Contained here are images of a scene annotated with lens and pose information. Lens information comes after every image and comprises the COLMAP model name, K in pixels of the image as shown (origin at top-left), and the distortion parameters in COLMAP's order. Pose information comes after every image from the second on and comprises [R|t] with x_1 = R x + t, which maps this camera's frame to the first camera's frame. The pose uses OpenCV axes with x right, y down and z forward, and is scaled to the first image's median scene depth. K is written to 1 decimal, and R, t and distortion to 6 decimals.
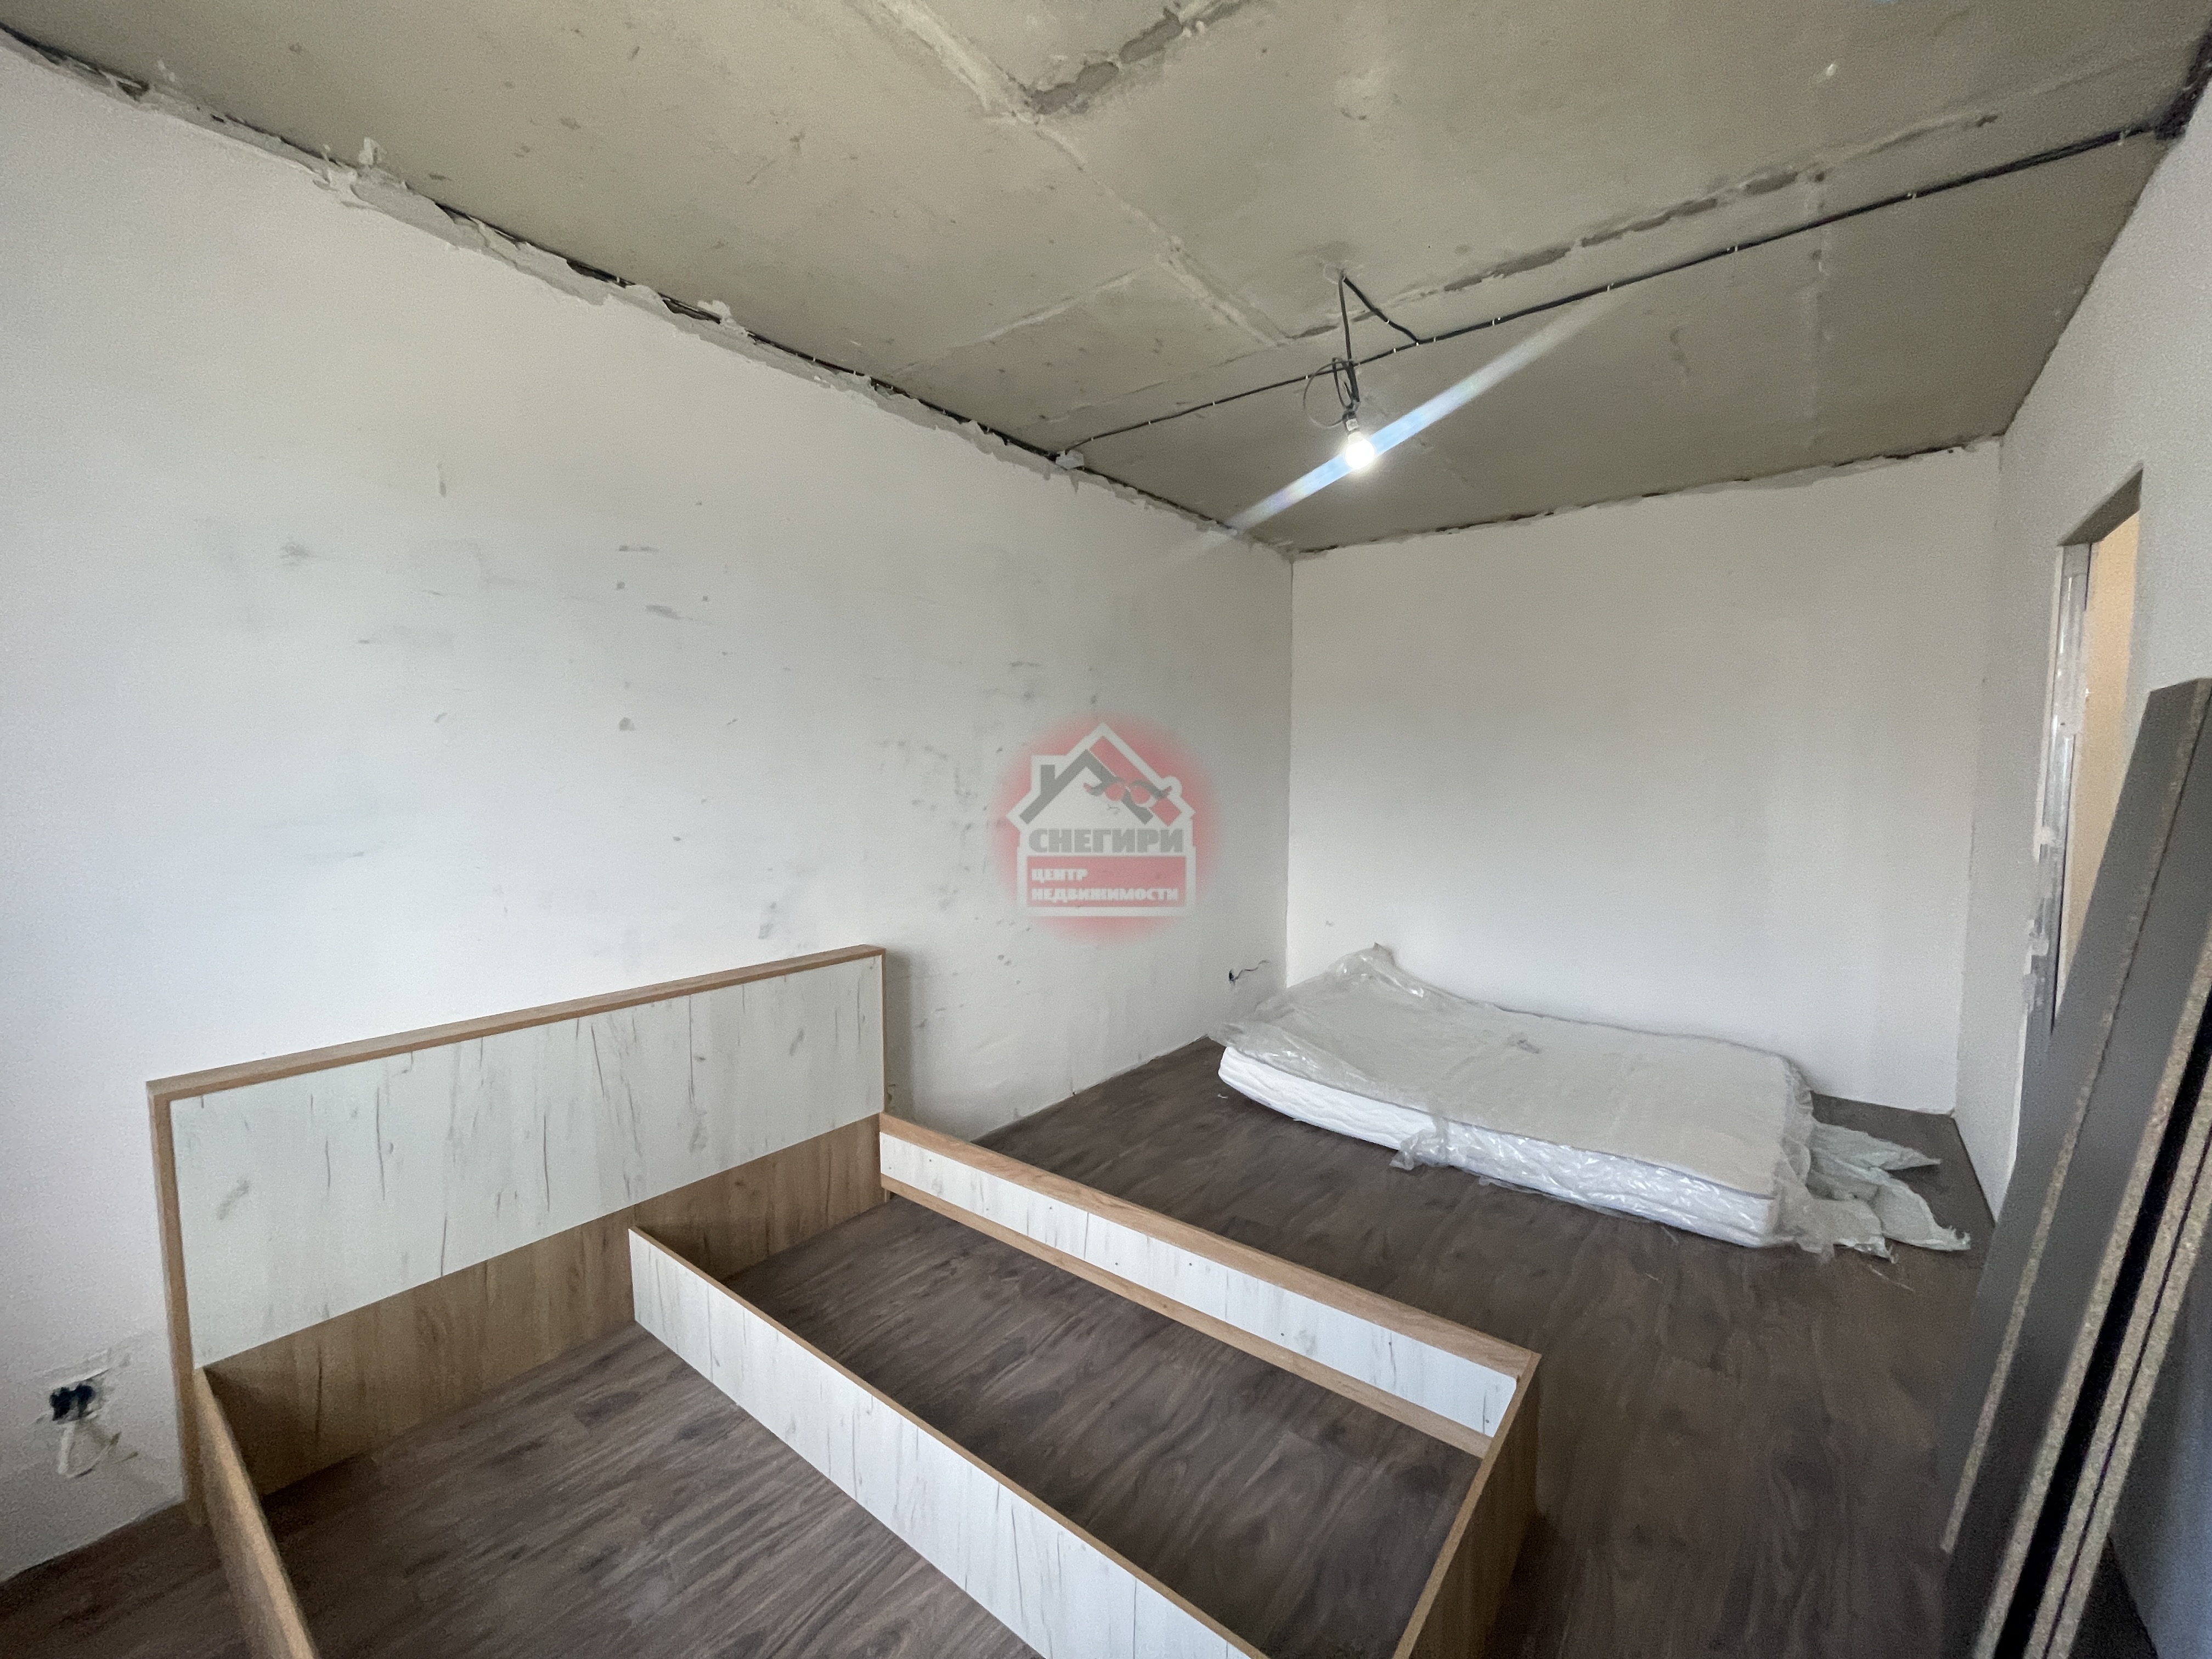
lens RADIAL K [[897.9, 0, 1103.1], [0, 897.9, 831.0], [0, 0, 1]] dist [0.000588, -0.000042]
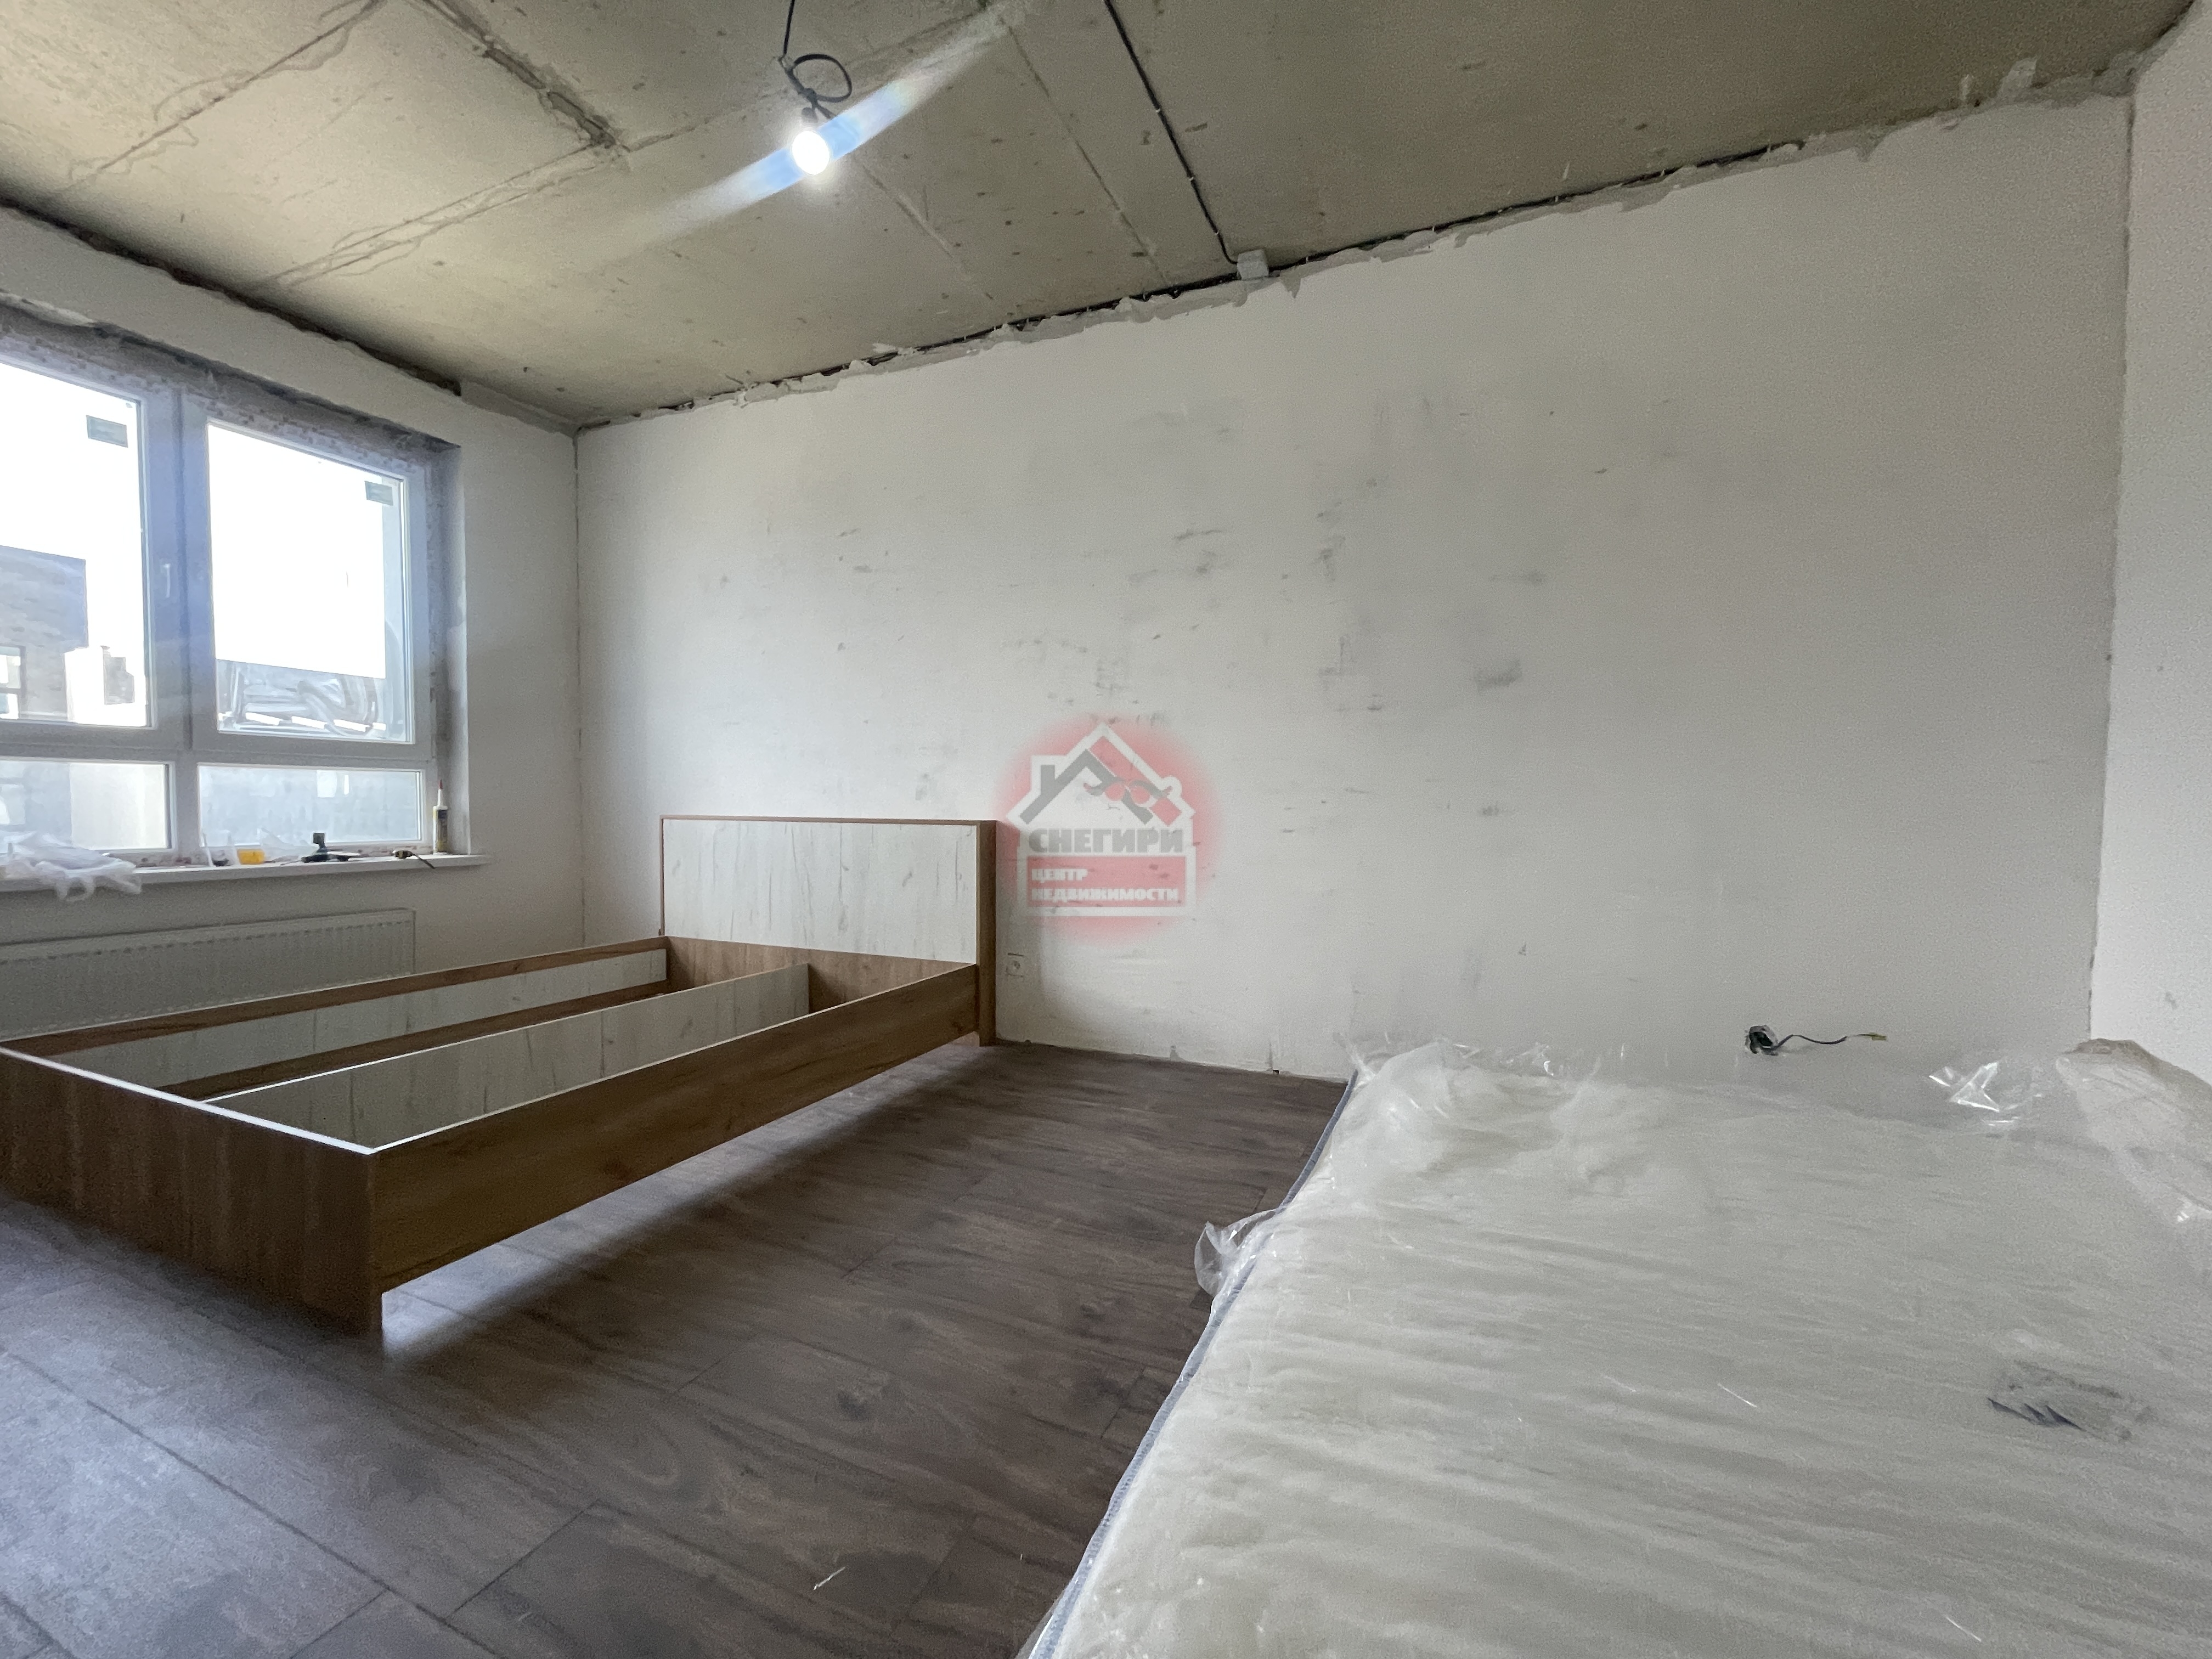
lens RADIAL K [[897.9, 0, 1102.2], [0, 897.9, 835.1], [0, 0, 1]] dist [0.000588, -0.000042]
pose [[0.251493, 0.038509, -0.967093, 0.869335], [-0.080311, 0.996593, 0.018799, 0.111768], [0.964521, 0.072941, 0.253729, 0.832755]]
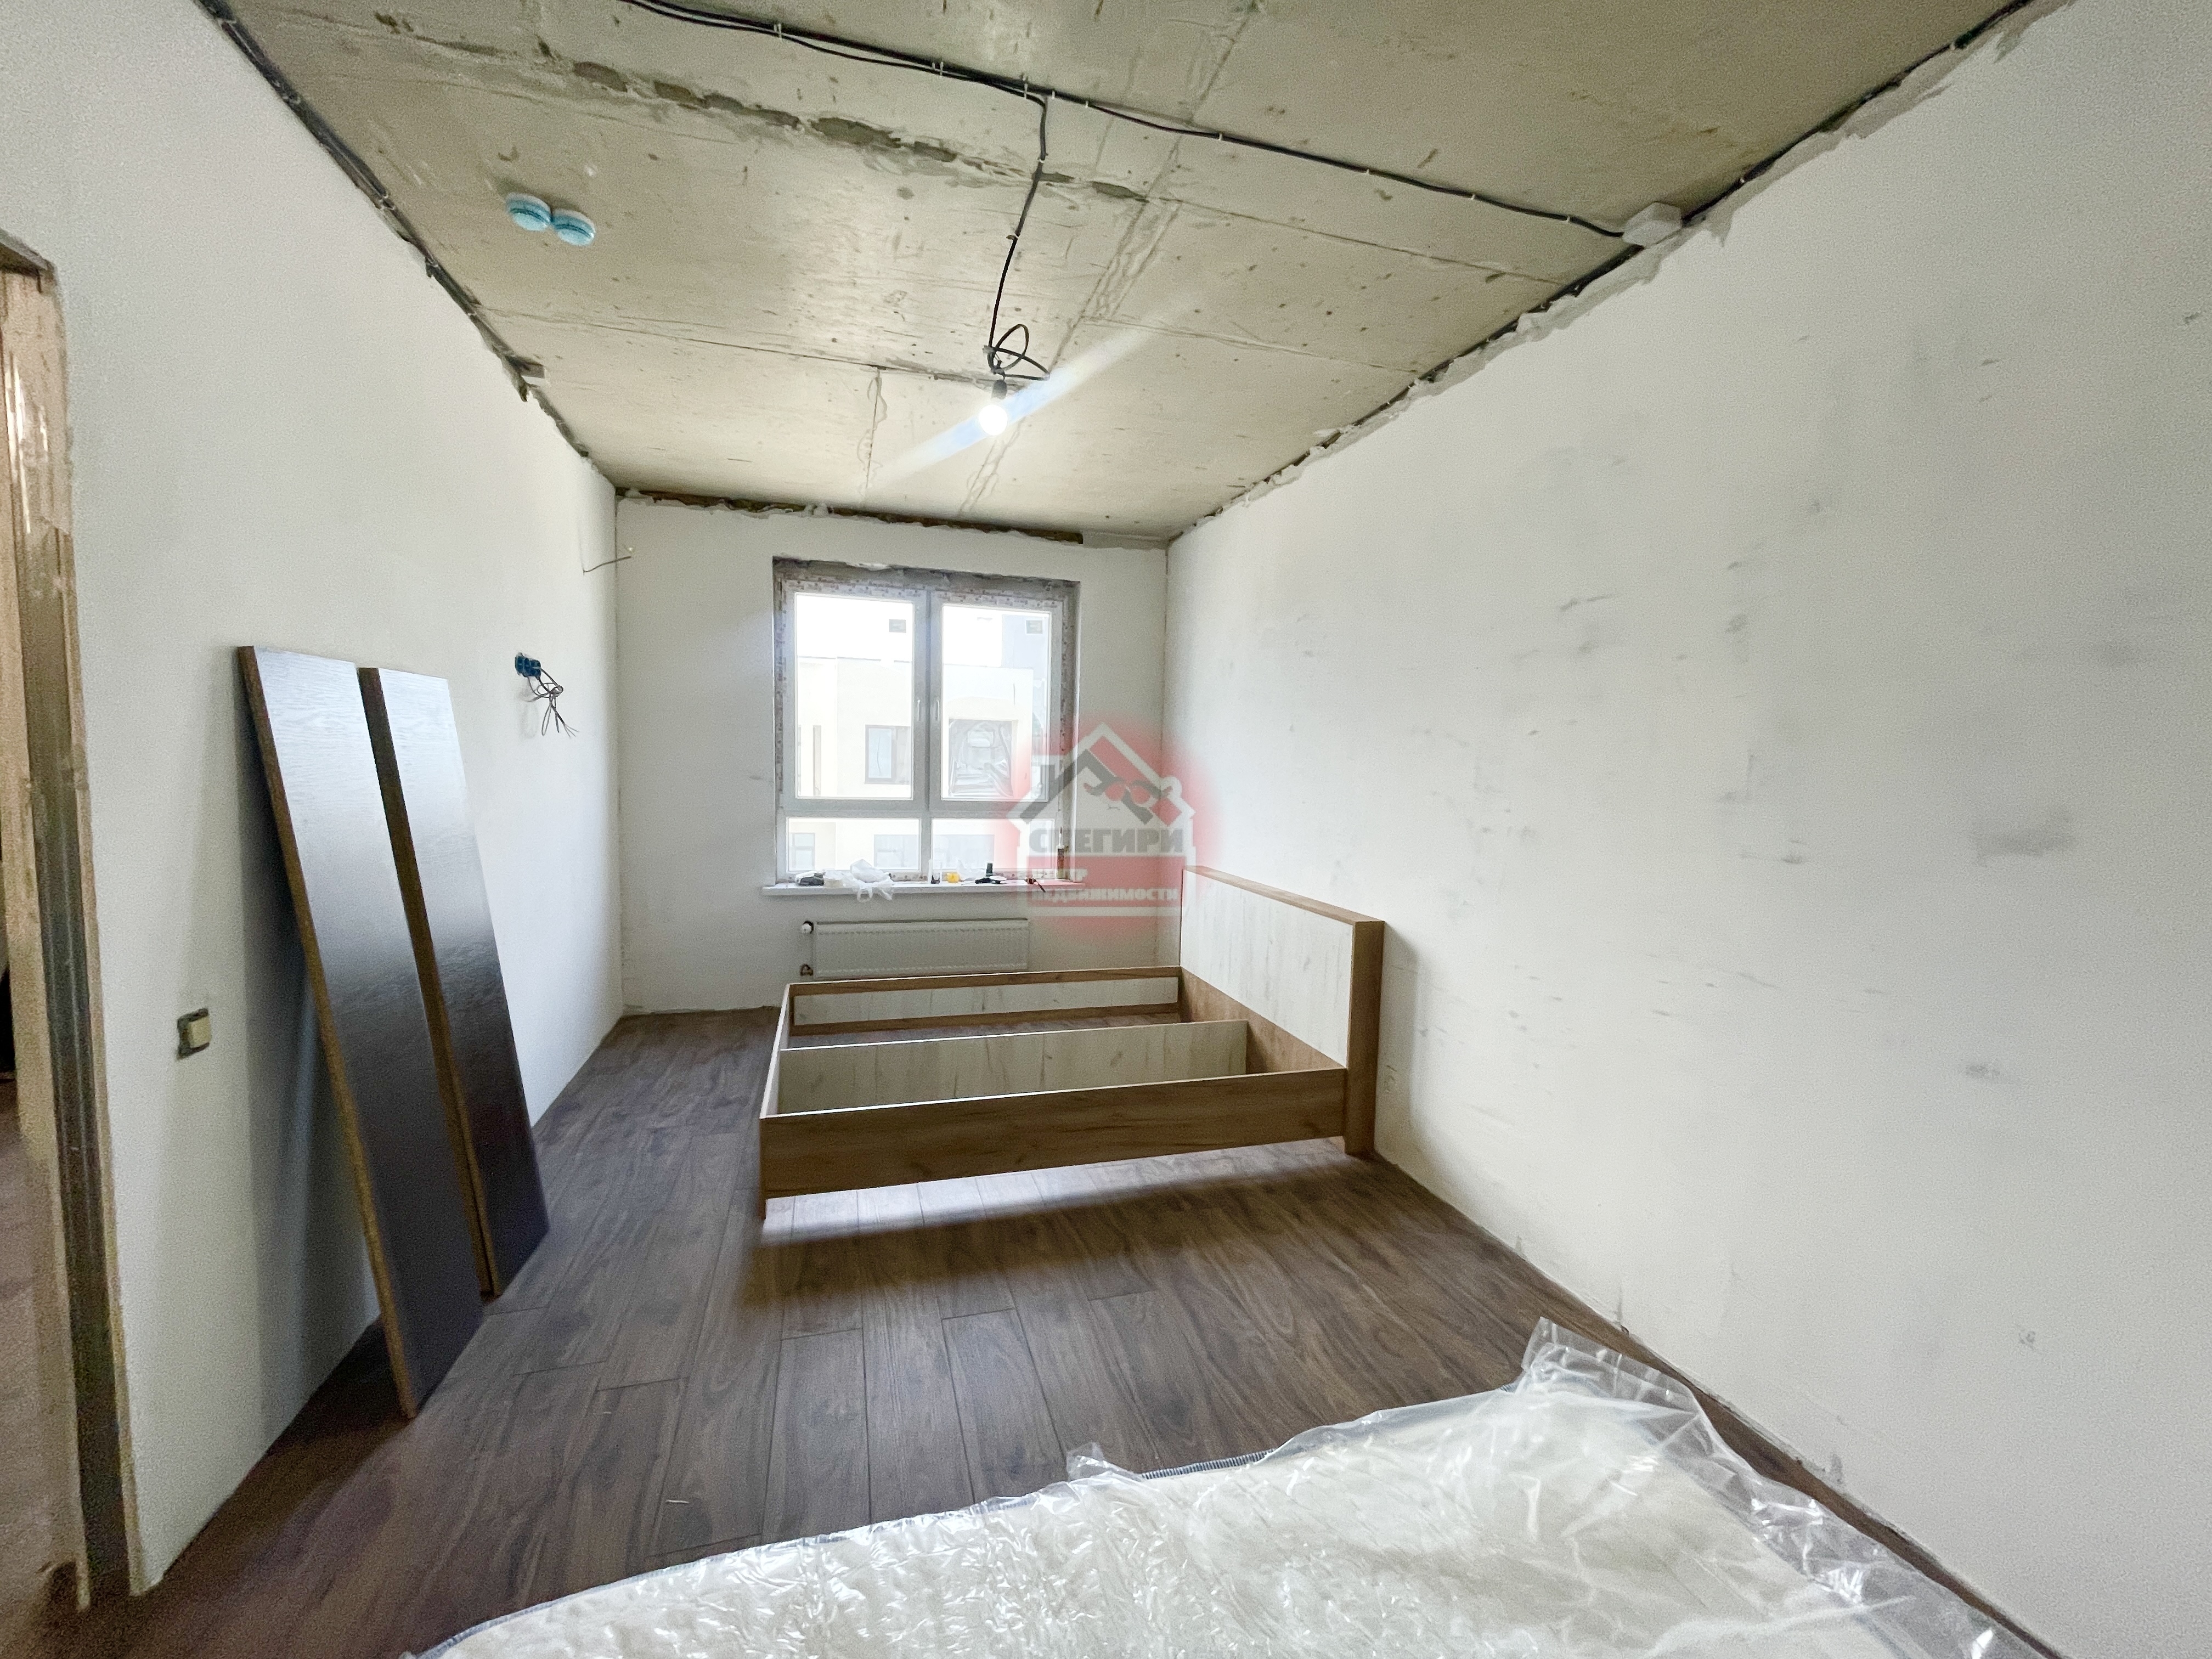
lens RADIAL K [[897.9, 0, 1093.2], [0, 897.9, 834.8], [0, 0, 1]] dist [0.000588, -0.000042]
pose [[-0.584419, 0.053115, -0.809712, 0.789591], [-0.086176, 0.988150, 0.127019, -0.080583], [0.806863, 0.144010, -0.572916, 1.304406]]
